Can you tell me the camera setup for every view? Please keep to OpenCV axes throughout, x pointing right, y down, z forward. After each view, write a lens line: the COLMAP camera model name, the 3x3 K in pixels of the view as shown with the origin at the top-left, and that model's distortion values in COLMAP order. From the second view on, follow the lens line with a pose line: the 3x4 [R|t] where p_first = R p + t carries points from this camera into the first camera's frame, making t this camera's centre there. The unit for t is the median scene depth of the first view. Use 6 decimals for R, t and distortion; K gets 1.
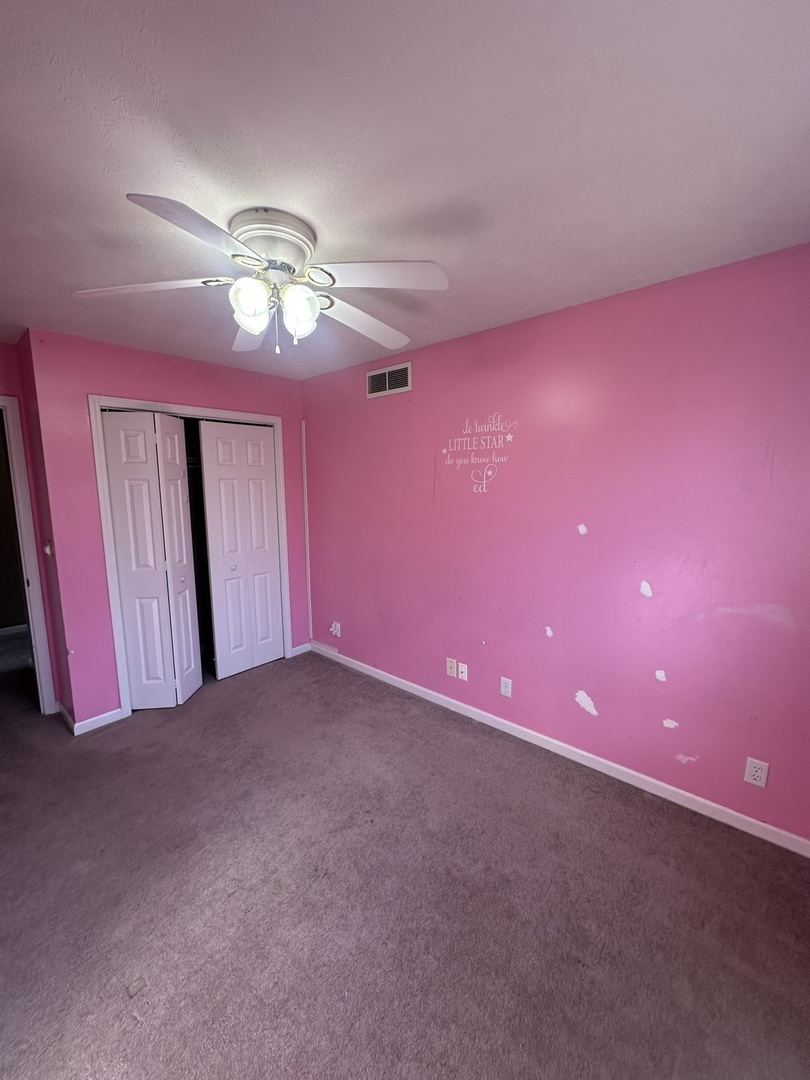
lens RADIAL K [[428.3, 0, 405.6], [0, 428.3, 538.7], [0, 0, 1]] dist [-0.004309, 0.000357]
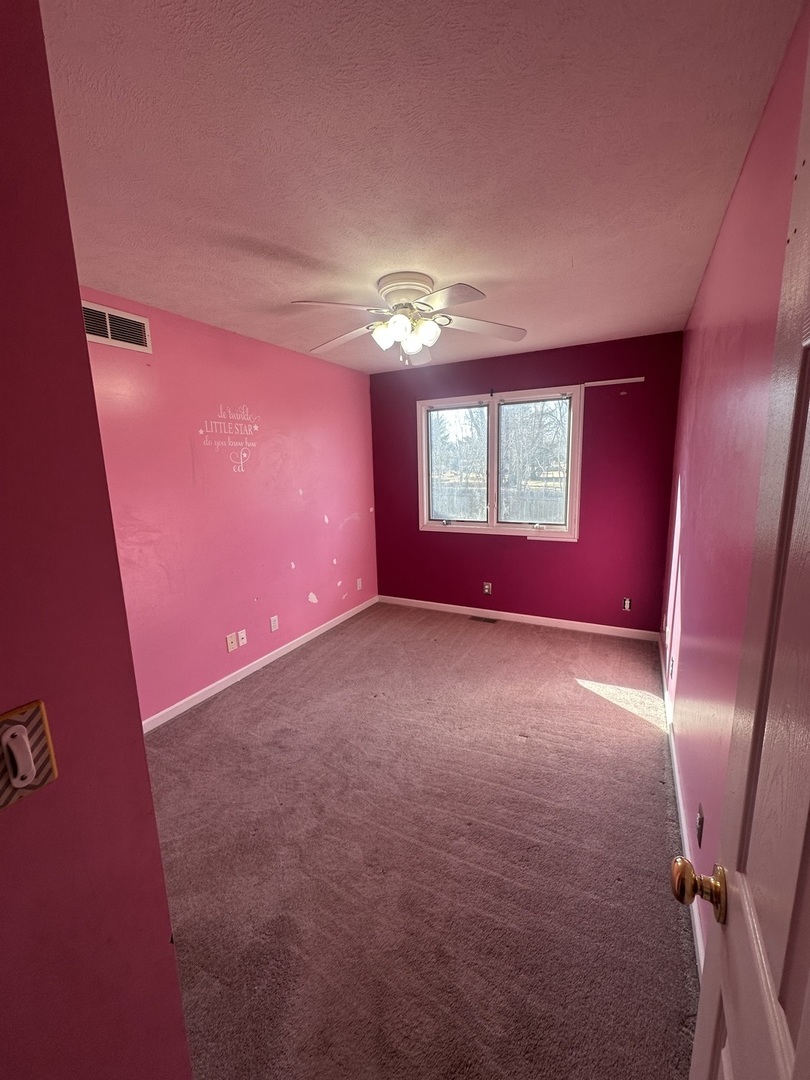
lens RADIAL K [[428.3, 0, 405.6], [0, 428.3, 538.7], [0, 0, 1]] dist [-0.004309, 0.000357]
pose [[-0.237018, -0.151538, 0.959614, -1.068088], [0.161118, 0.967950, 0.192649, -0.084806], [-0.958052, 0.200273, -0.205006, 0.848973]]
